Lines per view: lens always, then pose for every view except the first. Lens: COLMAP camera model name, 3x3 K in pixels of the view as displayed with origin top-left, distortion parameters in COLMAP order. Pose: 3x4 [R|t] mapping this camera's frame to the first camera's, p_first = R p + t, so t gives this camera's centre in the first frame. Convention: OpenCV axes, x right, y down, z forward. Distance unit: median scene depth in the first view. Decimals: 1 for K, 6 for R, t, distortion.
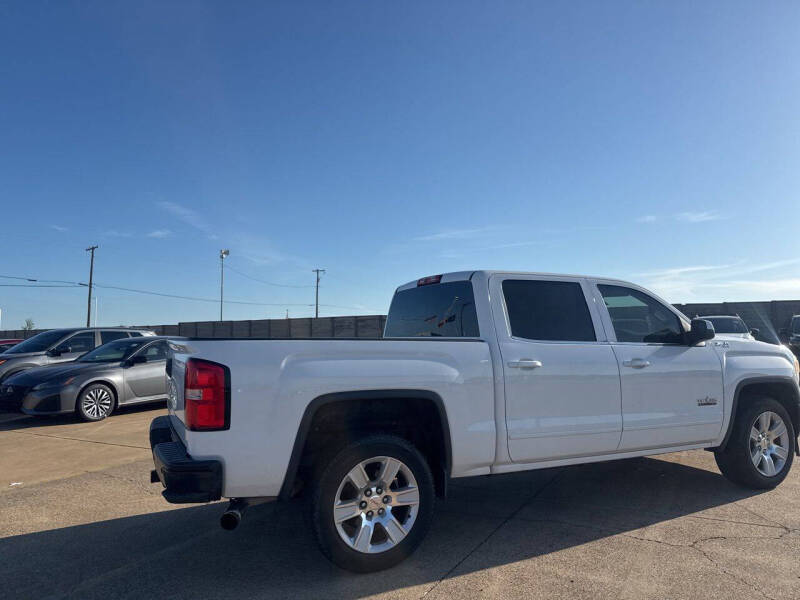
lens RADIAL K [[556.5, 0, 395.7], [0, 556.5, 301.8], [0, 0, 1]] dist [0.060474, -0.068501]
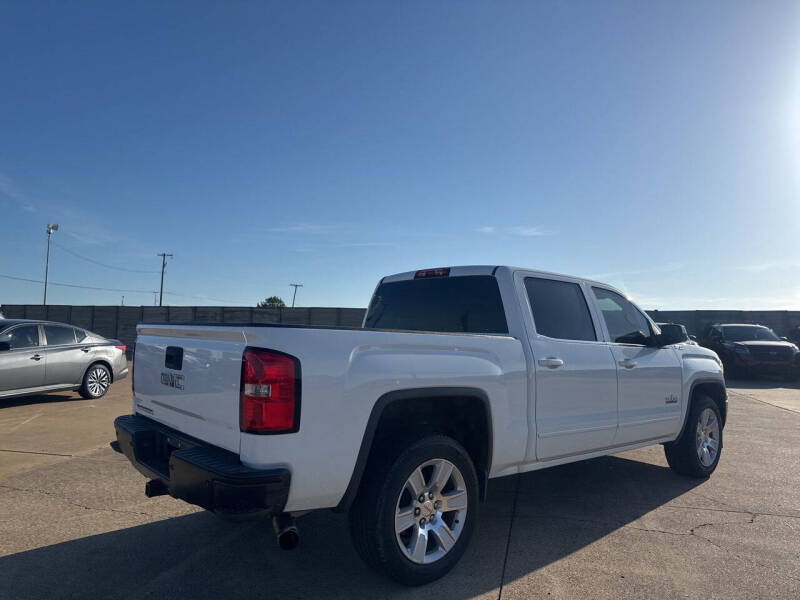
lens RADIAL K [[556.5, 0, 397.8], [0, 556.5, 296.3], [0, 0, 1]] dist [0.076611, -0.103795]
pose [[0.964082, 0.050162, 0.260824, -0.290344], [-0.049804, 0.998727, -0.007983, 0.014917], [-0.260892, -0.005293, 0.965353, 0.100018]]
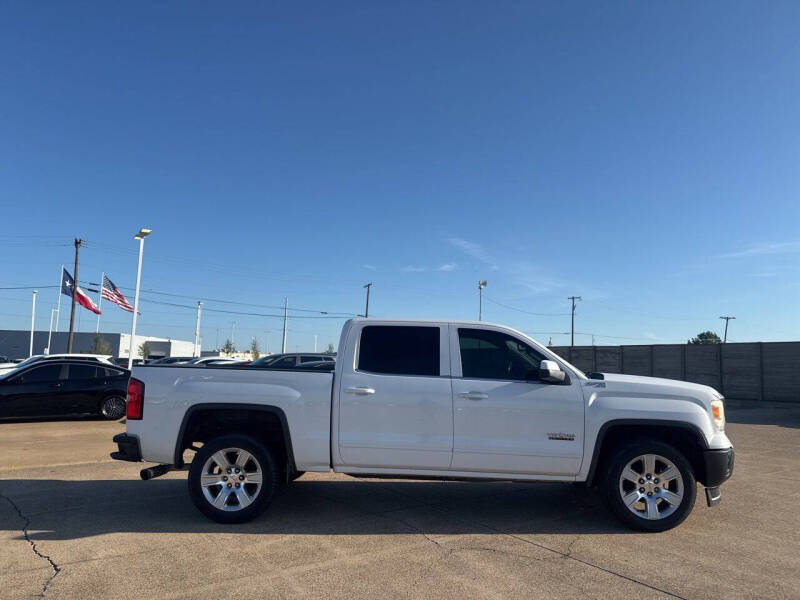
lens RADIAL K [[546.0, 0, 400.0], [0, 546.0, 300.0], [0, 0, 1]] dist [0.075689, -0.094795]
pose [[0.891719, -0.024433, -0.451930, 0.879950], [0.000440, 0.998588, -0.053120, -0.034023], [0.452590, 0.047169, 0.890470, -0.116811]]
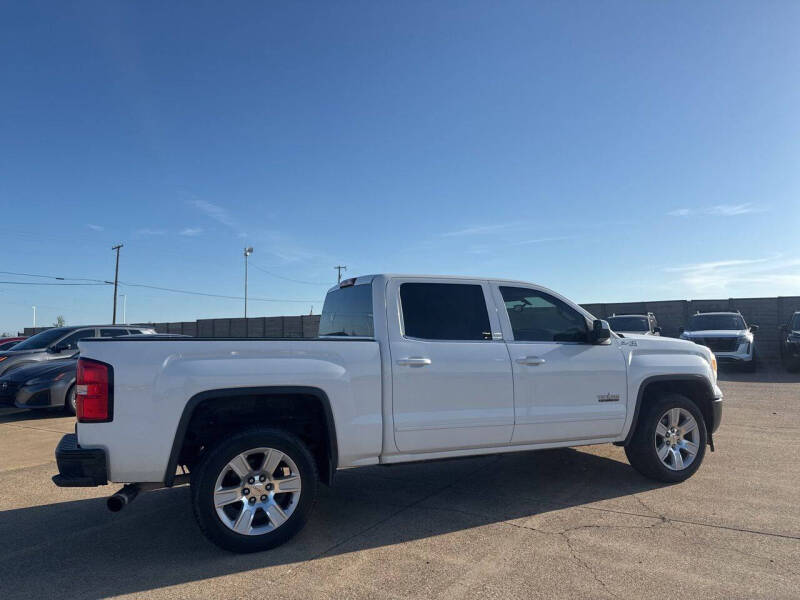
lens RADIAL K [[556.5, 0, 397.8], [0, 556.5, 296.3], [0, 0, 1]] dist [0.076611, -0.103795]
pose [[0.999114, -0.003725, -0.041923, 0.238409], [0.003602, 0.999989, -0.003026, -0.011052], [0.041934, 0.002872, 0.999116, -0.069897]]
